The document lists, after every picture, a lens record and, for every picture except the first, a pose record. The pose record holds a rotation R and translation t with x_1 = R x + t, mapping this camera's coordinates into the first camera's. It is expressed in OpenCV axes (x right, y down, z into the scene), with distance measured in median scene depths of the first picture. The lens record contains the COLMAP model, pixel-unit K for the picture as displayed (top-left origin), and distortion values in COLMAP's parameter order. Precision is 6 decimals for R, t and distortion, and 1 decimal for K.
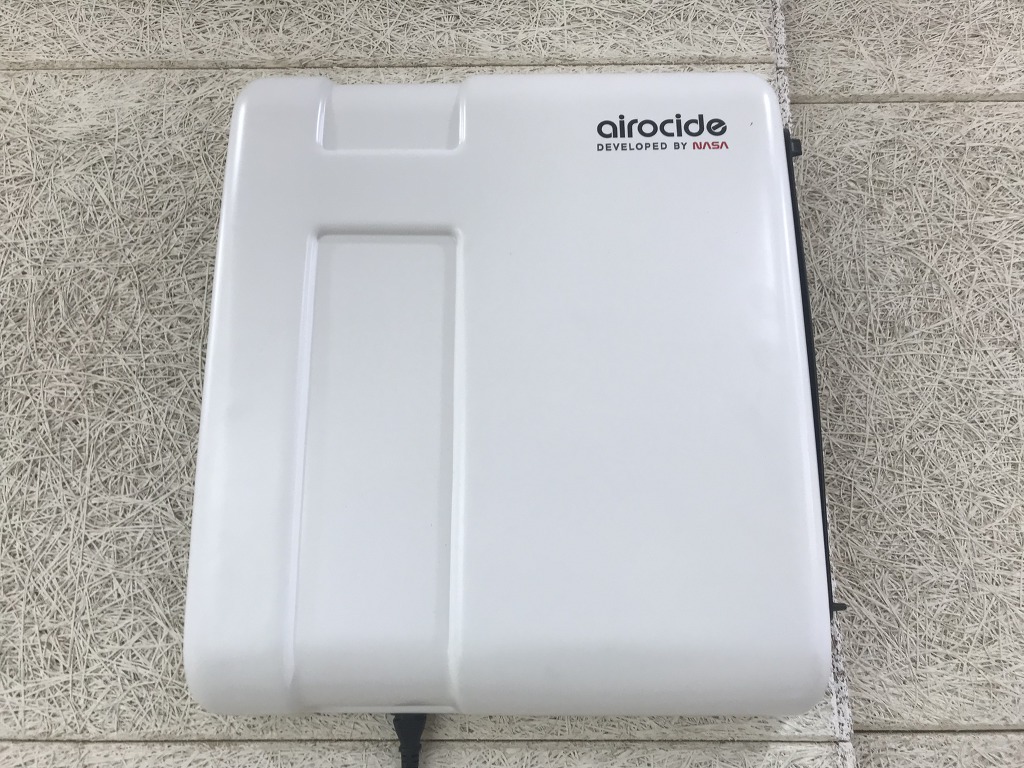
lens RADIAL K [[841.4, 0, 512.0], [0, 841.4, 384.0], [0, 0, 1]] dist [0.019499, -0.005555]
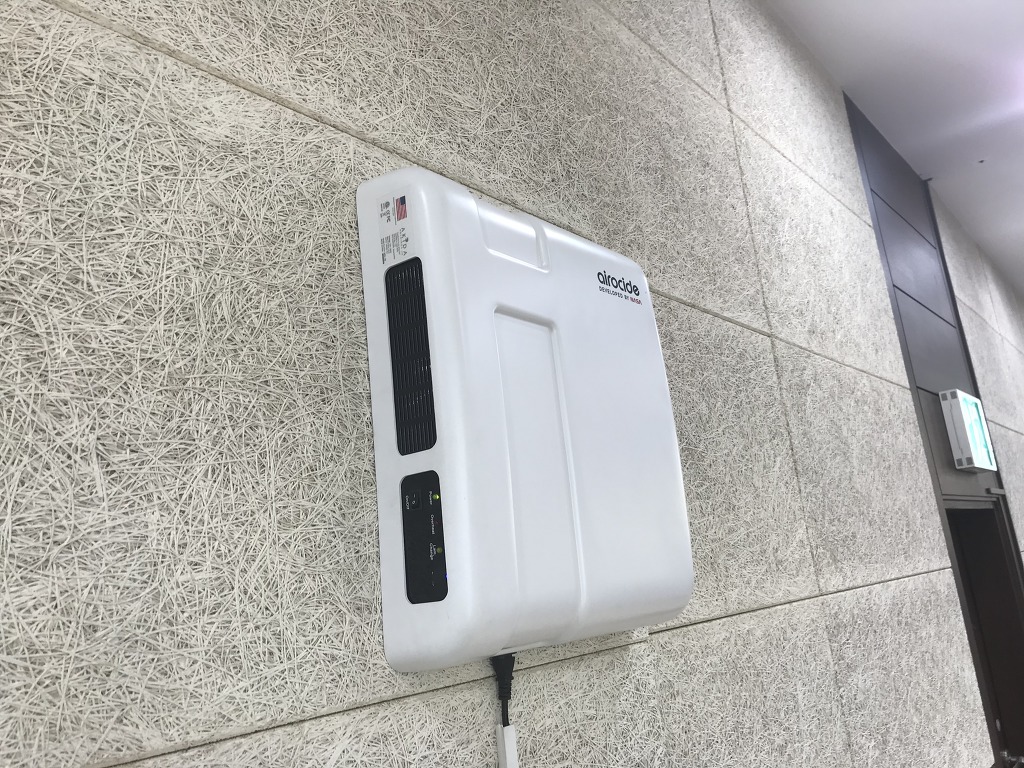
lens RADIAL K [[841.4, 0, 512.0], [0, 841.4, 384.0], [0, 0, 1]] dist [0.019499, -0.005555]
pose [[0.621699, 0.118689, 0.774212, -1.105618], [-0.095027, 0.992580, -0.075858, 0.037707], [-0.777471, -0.026410, 0.628365, 0.093713]]
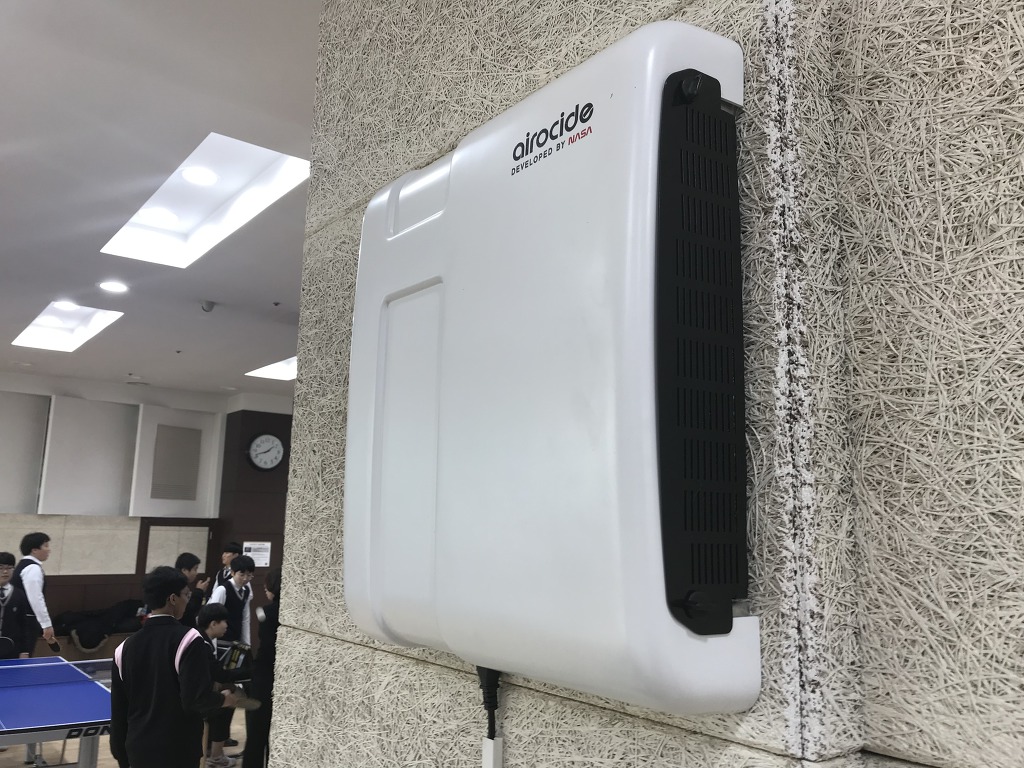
lens RADIAL K [[841.4, 0, 512.0], [0, 841.4, 384.0], [0, 0, 1]] dist [0.019499, -0.005555]
pose [[0.621919, -0.117359, -0.774238, 0.816708], [0.172715, 0.984915, -0.010557, 0.001577], [0.763798, -0.127157, 0.632807, 0.243513]]
